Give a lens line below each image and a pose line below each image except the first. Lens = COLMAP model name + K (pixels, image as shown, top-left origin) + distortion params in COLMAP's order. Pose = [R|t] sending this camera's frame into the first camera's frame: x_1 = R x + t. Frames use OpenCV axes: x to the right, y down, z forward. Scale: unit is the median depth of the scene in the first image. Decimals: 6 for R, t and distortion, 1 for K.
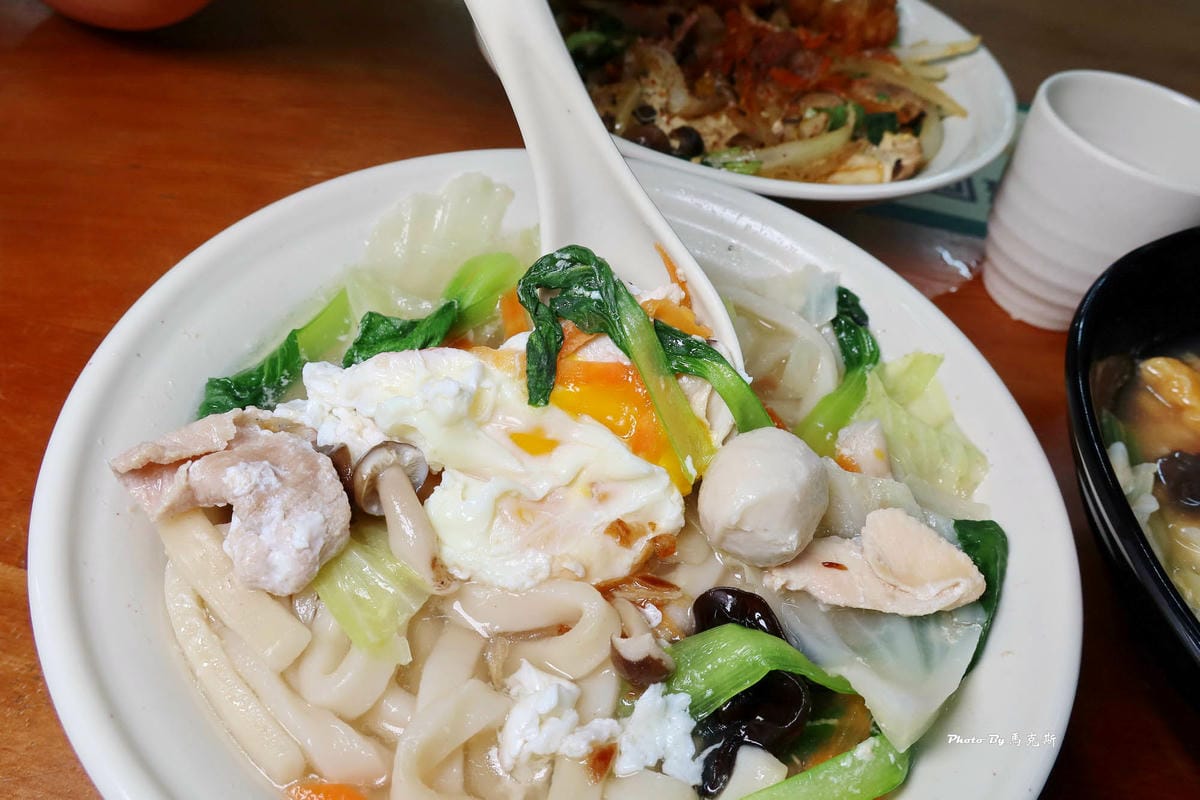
lens RADIAL K [[795.2, 0, 607.4], [0, 795.2, 404.4], [0, 0, 1]] dist [-0.012211, -0.009579]
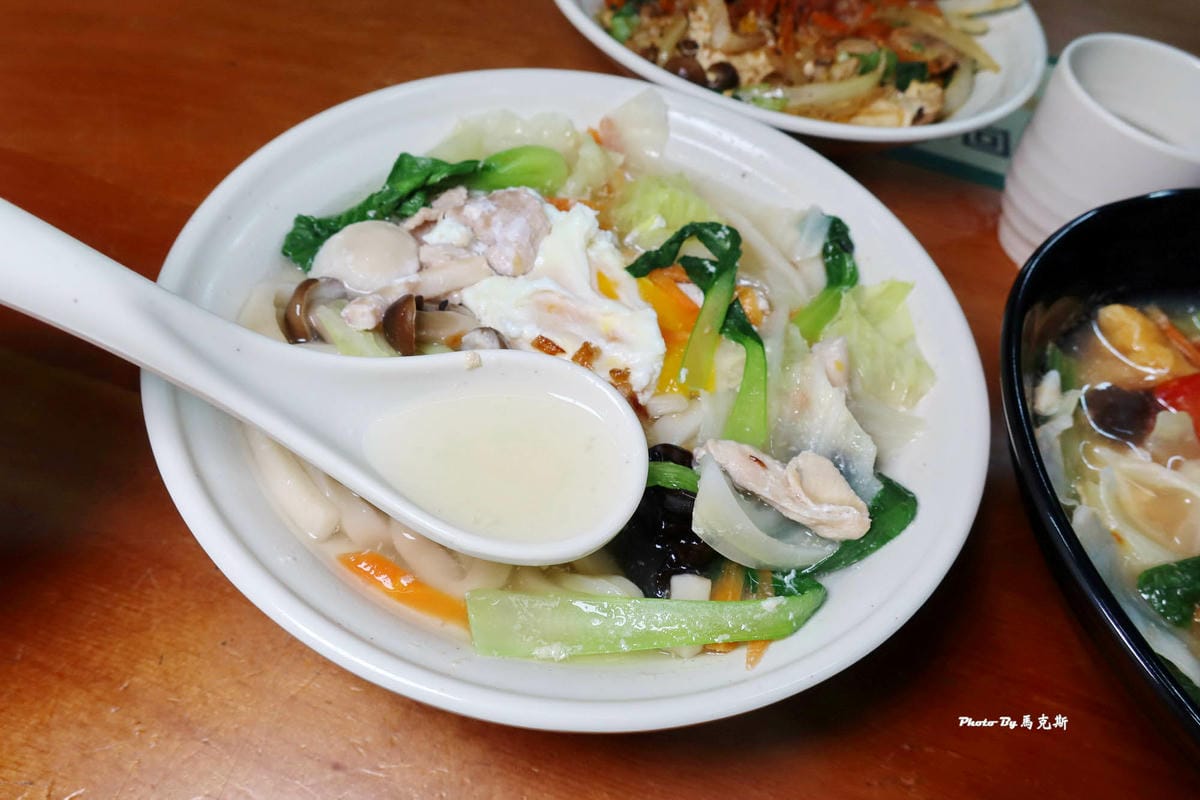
lens RADIAL K [[795.2, 0, 593.1], [0, 795.2, 403.9], [0, 0, 1]] dist [-0.012211, -0.009579]
pose [[0.991734, 0.103558, -0.075754, 0.051636], [-0.097538, 0.992069, 0.079277, 0.044890], [0.083363, -0.071233, 0.993970, -0.123242]]
